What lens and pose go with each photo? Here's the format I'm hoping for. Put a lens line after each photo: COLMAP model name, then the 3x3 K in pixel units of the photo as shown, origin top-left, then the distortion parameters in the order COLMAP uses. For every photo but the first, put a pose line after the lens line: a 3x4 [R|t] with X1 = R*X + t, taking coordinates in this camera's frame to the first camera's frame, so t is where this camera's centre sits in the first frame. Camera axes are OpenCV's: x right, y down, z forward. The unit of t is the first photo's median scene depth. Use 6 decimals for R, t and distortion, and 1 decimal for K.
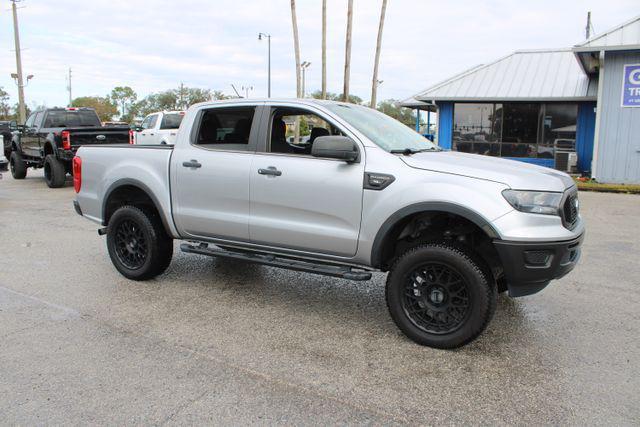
lens RADIAL K [[523.7, 0, 314.3], [0, 523.7, 213.8], [0, 0, 1]] dist [-0.160291, 0.135918]
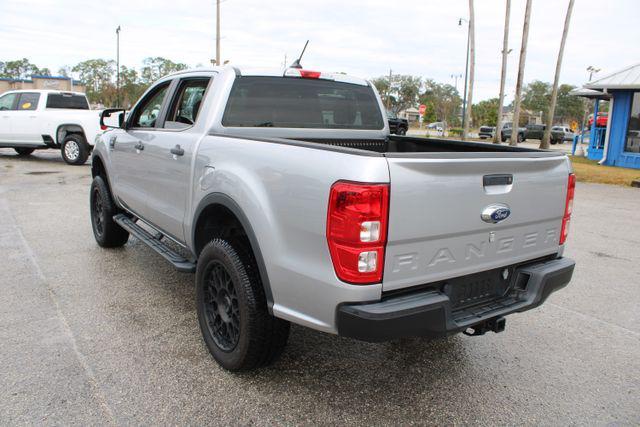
lens RADIAL K [[523.7, 0, 314.3], [0, 523.7, 213.8], [0, 0, 1]] dist [-0.160291, 0.135918]
pose [[0.919320, 0.095144, -0.381834, 0.530820], [-0.086253, 0.995455, 0.040378, -0.007968], [0.383941, -0.004186, 0.923348, 0.137703]]
